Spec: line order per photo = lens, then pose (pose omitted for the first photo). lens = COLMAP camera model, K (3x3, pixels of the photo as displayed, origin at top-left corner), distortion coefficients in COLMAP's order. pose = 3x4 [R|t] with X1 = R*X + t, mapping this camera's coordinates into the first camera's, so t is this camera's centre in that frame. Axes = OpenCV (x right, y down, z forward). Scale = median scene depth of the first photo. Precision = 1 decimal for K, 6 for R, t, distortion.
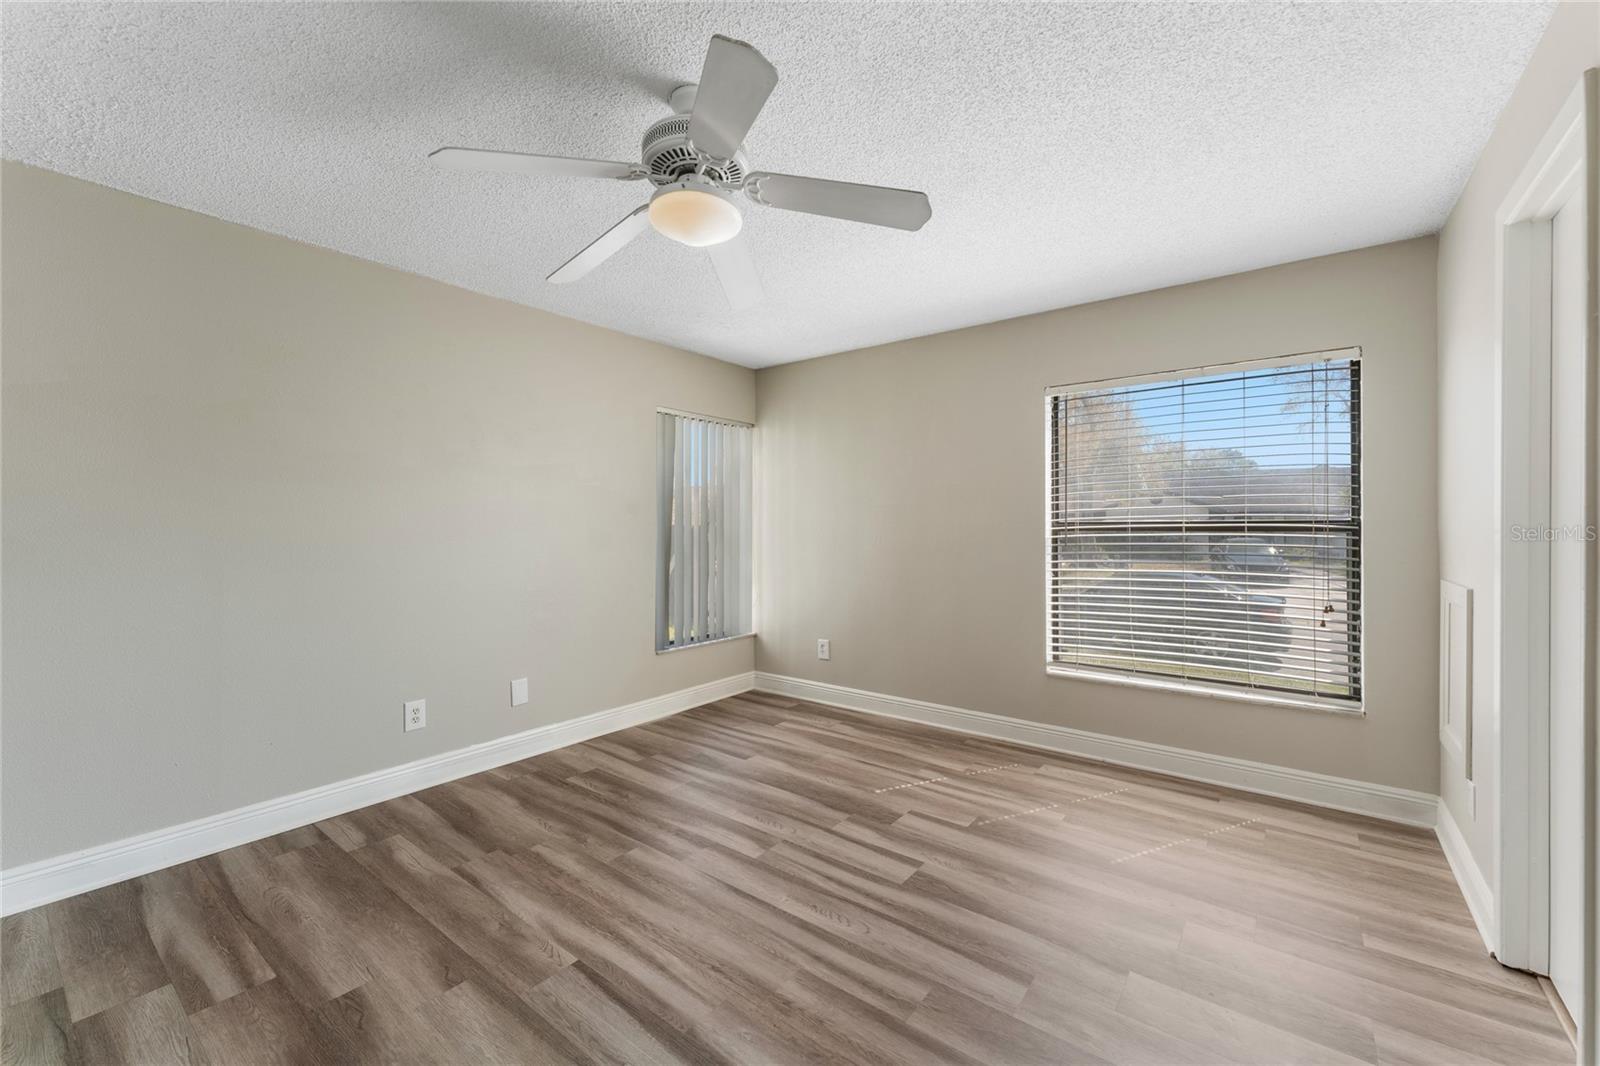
lens RADIAL K [[651.3, 0, 799.2], [0, 651.3, 521.7], [0, 0, 1]] dist [0.002113, -0.000097]
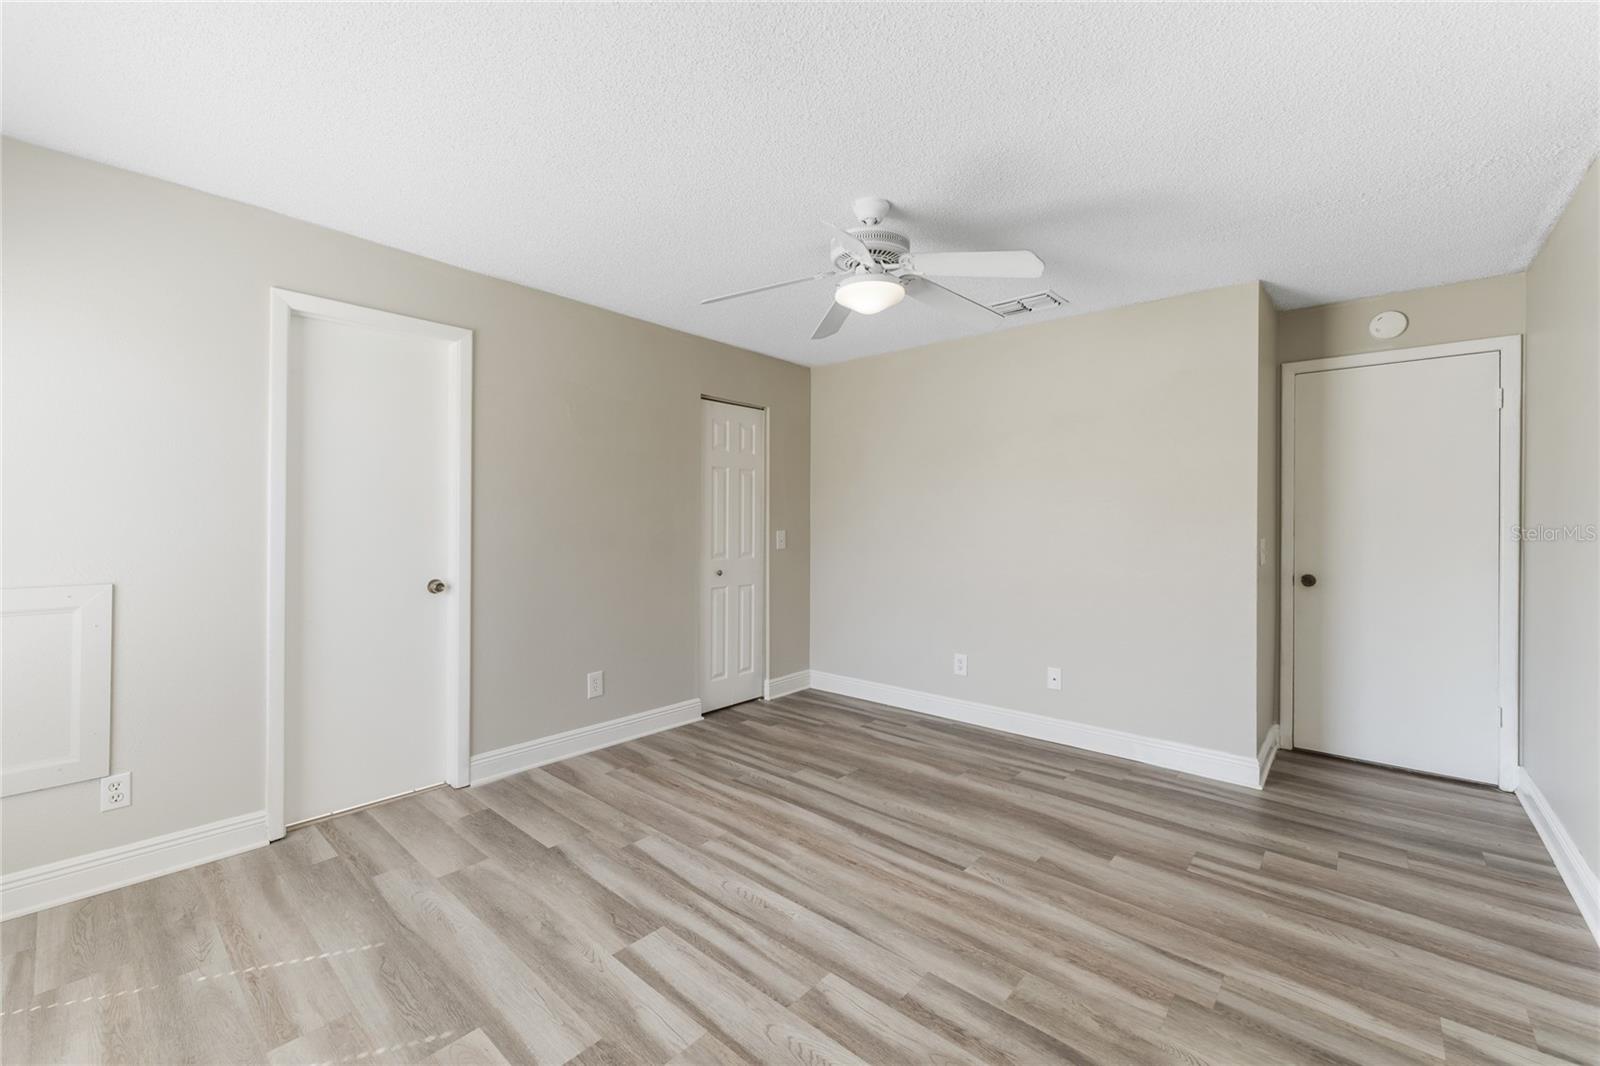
lens RADIAL K [[651.3, 0, 813.7], [0, 651.3, 527.6], [0, 0, 1]] dist [0.002113, -0.000097]
pose [[-0.998756, -0.007696, 0.049267, -0.070001], [-0.007516, 0.999964, 0.003840, 0.005327], [-0.049295, 0.003465, -0.998778, 1.483169]]
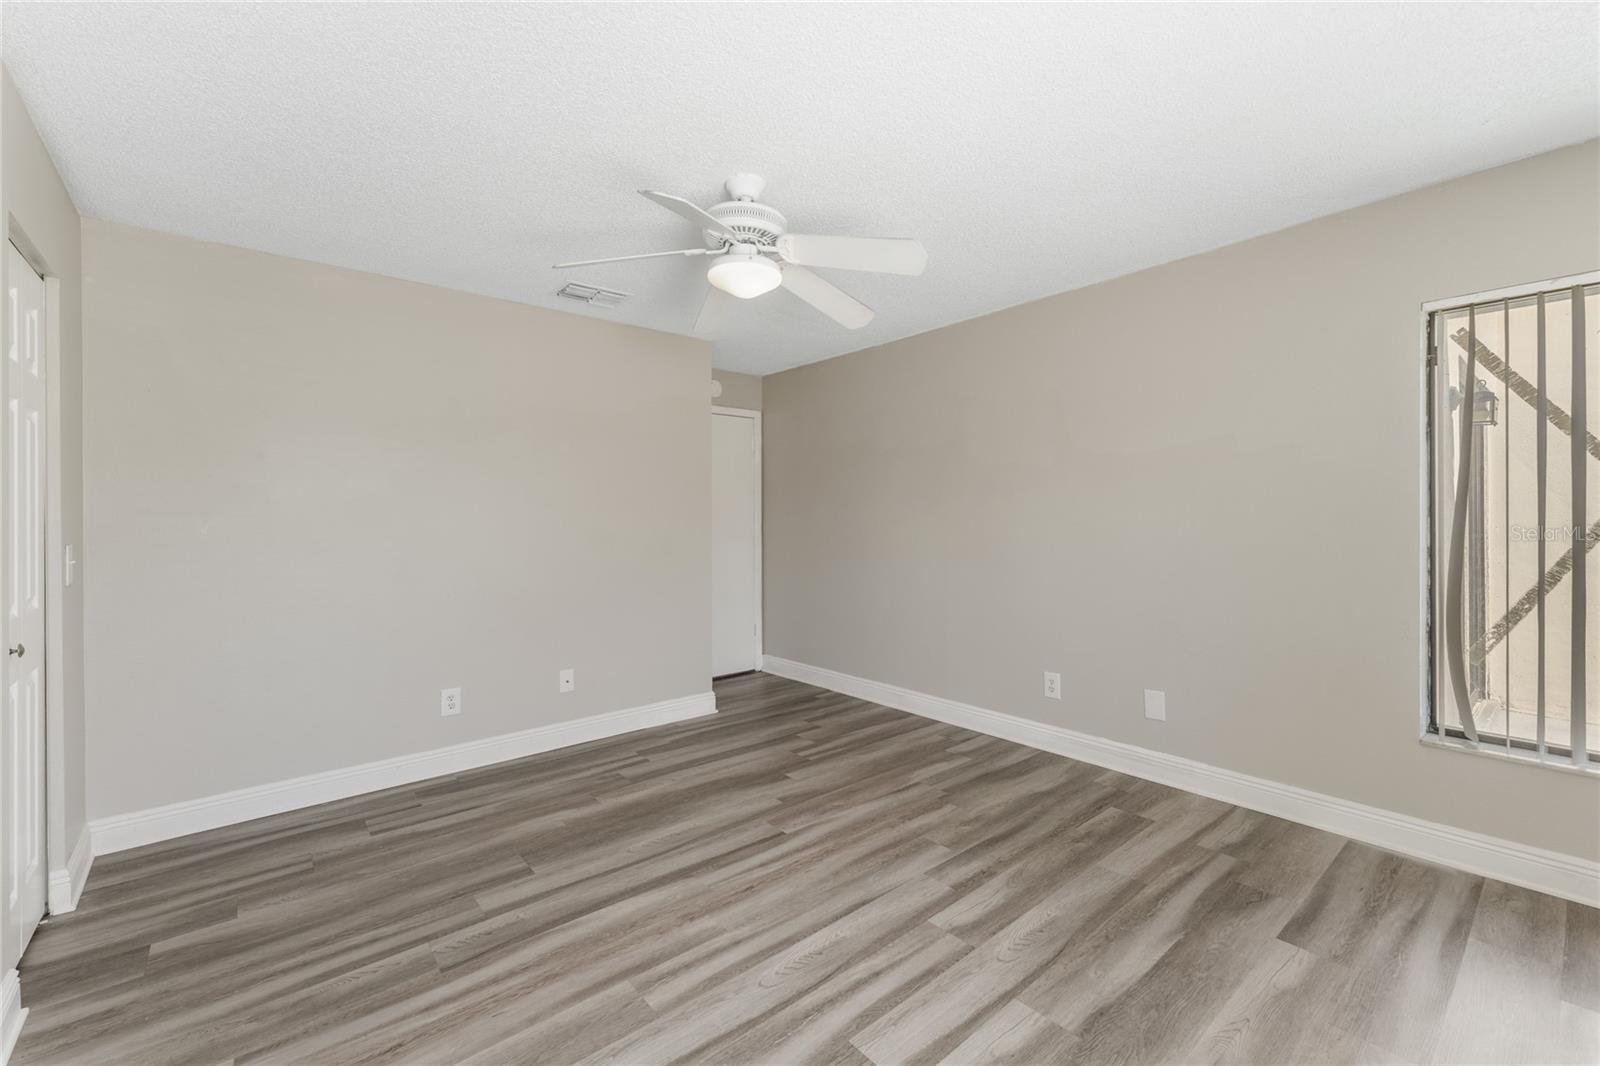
lens RADIAL K [[651.3, 0, 795.9], [0, 651.3, 535.7], [0, 0, 1]] dist [0.002113, -0.000097]
pose [[-0.217172, 0.024922, -0.975815, 0.658006], [0.014277, 0.999648, 0.022354, 0.001481], [0.976029, -0.009077, -0.217451, 0.869713]]
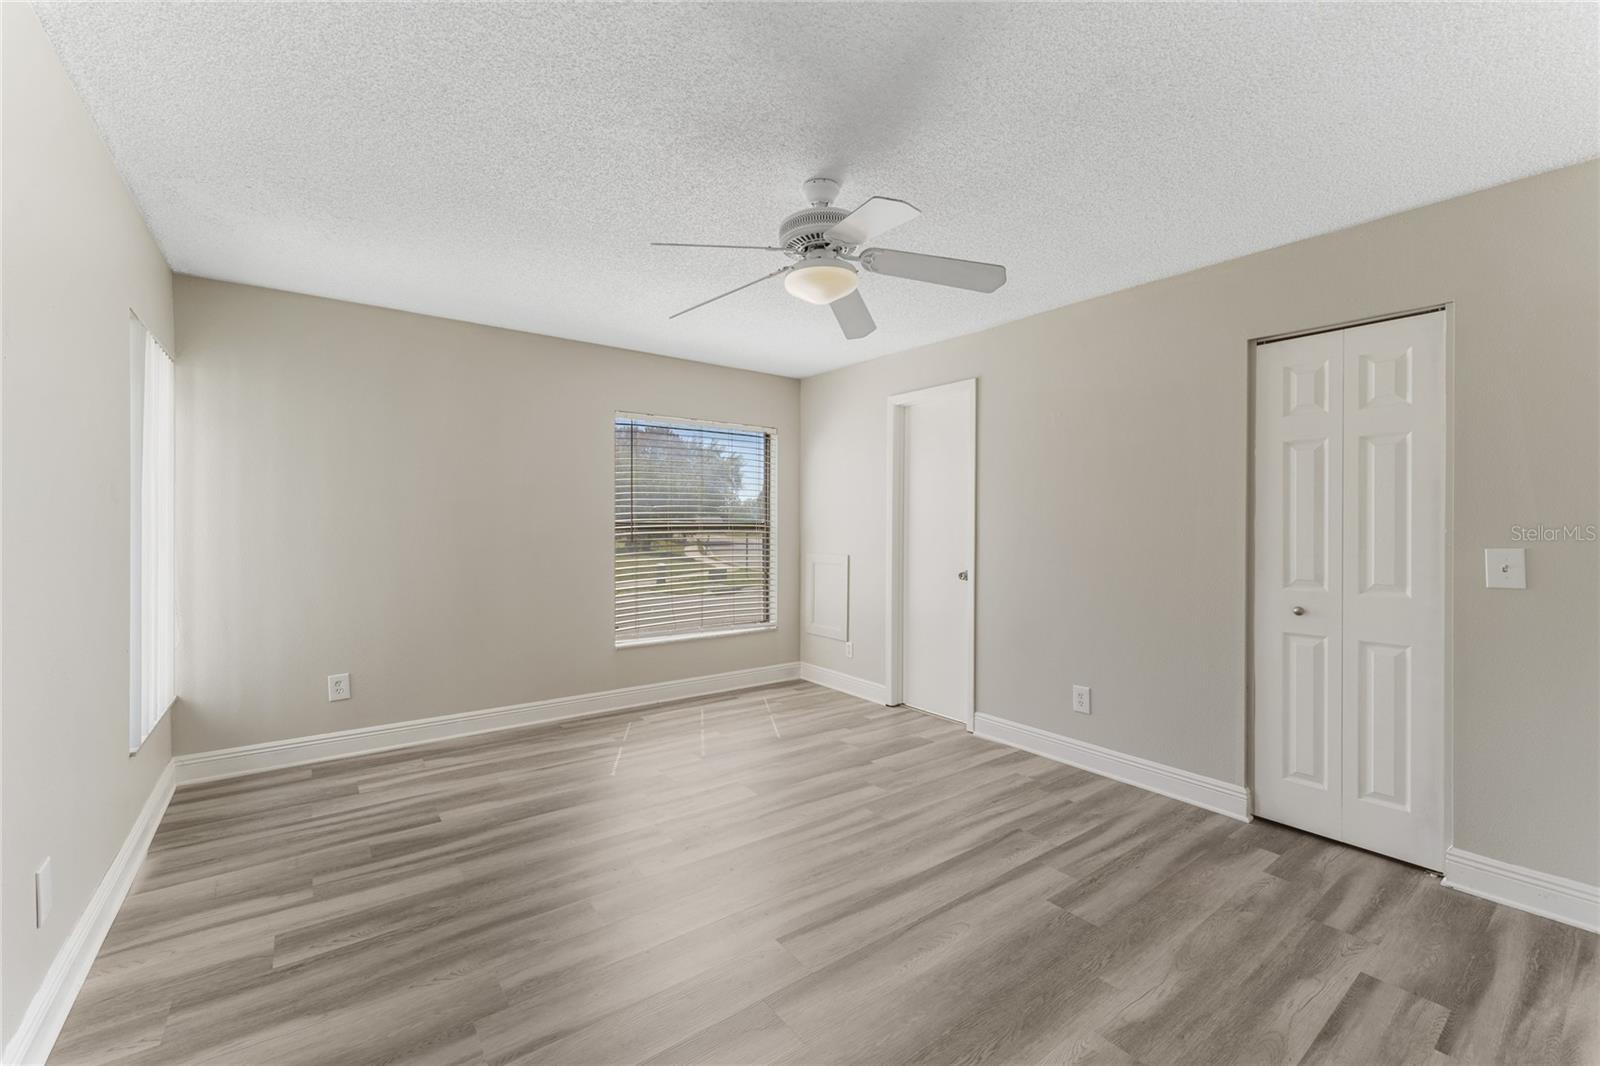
lens RADIAL K [[651.3, 0, 790.5], [0, 651.3, 534.5], [0, 0, 1]] dist [0.002113, -0.000097]
pose [[0.270478, -0.014833, 0.962612, -0.878563], [-0.010533, 0.999776, 0.018365, -0.004610], [-0.962669, -0.015106, 0.270261, 0.457624]]
